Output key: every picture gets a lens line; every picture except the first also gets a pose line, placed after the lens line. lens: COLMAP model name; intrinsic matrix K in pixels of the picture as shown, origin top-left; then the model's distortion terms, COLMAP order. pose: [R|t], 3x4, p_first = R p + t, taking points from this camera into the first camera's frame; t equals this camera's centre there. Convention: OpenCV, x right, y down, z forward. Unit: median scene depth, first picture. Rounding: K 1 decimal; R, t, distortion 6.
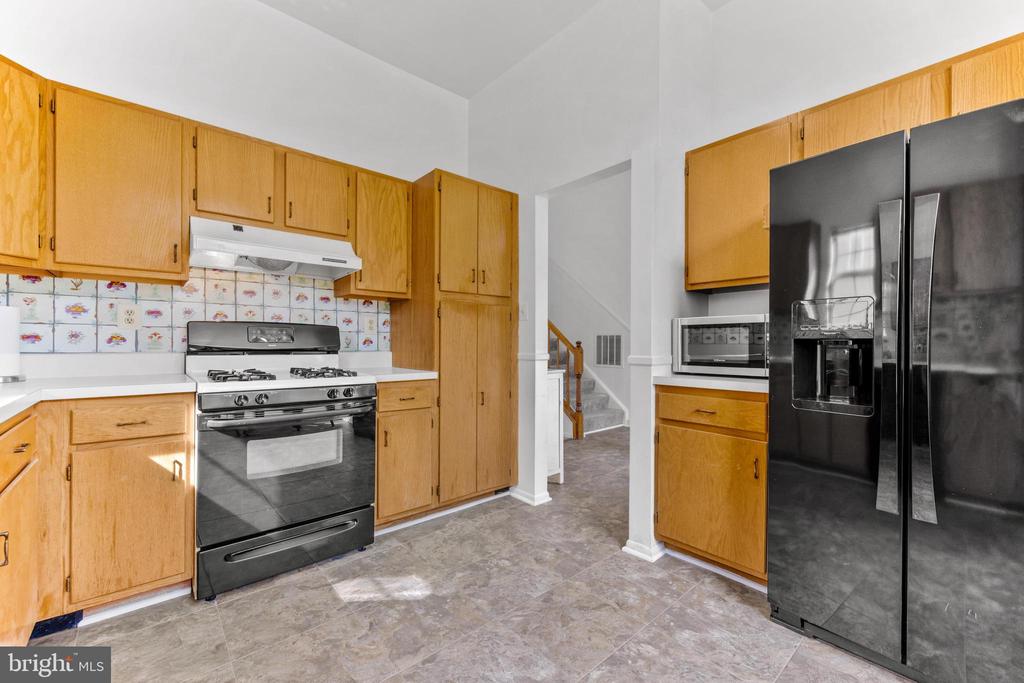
lens RADIAL K [[416.1, 0, 512.0], [0, 416.1, 341.5], [0, 0, 1]] dist [-0.006562, 0.000024]
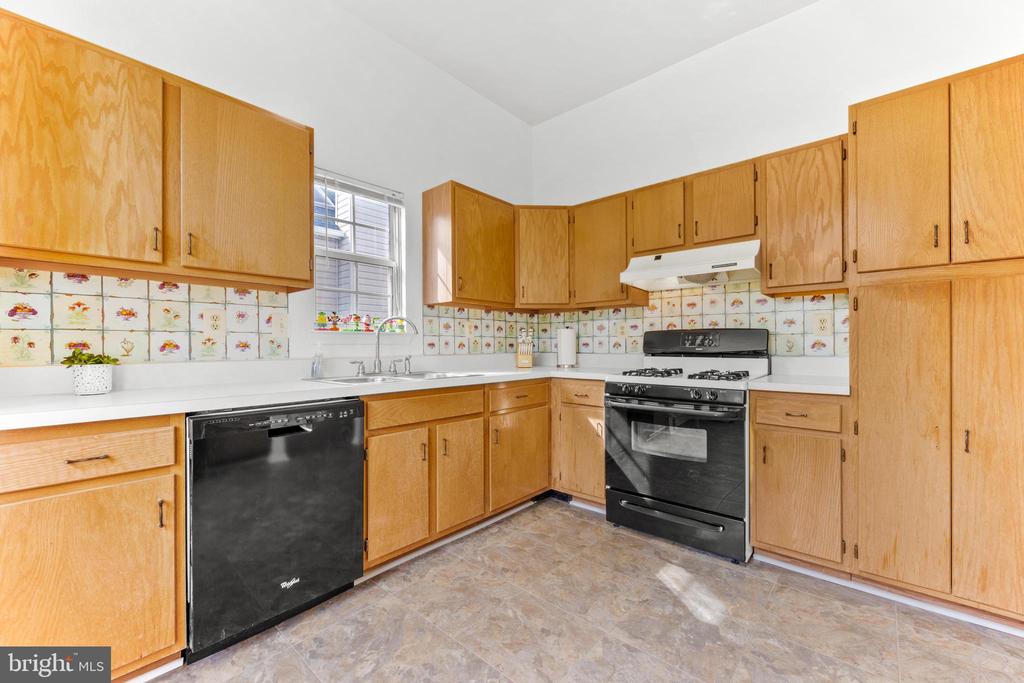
lens RADIAL K [[410.5, 0, 510.0], [0, 410.5, 347.2], [0, 0, 1]] dist [-0.012441, 0.000129]
pose [[0.124187, -0.003902, -0.992251, 0.553940], [0.006606, 0.999973, -0.003105, 0.004881], [0.992237, -0.006169, 0.124210, 0.402800]]
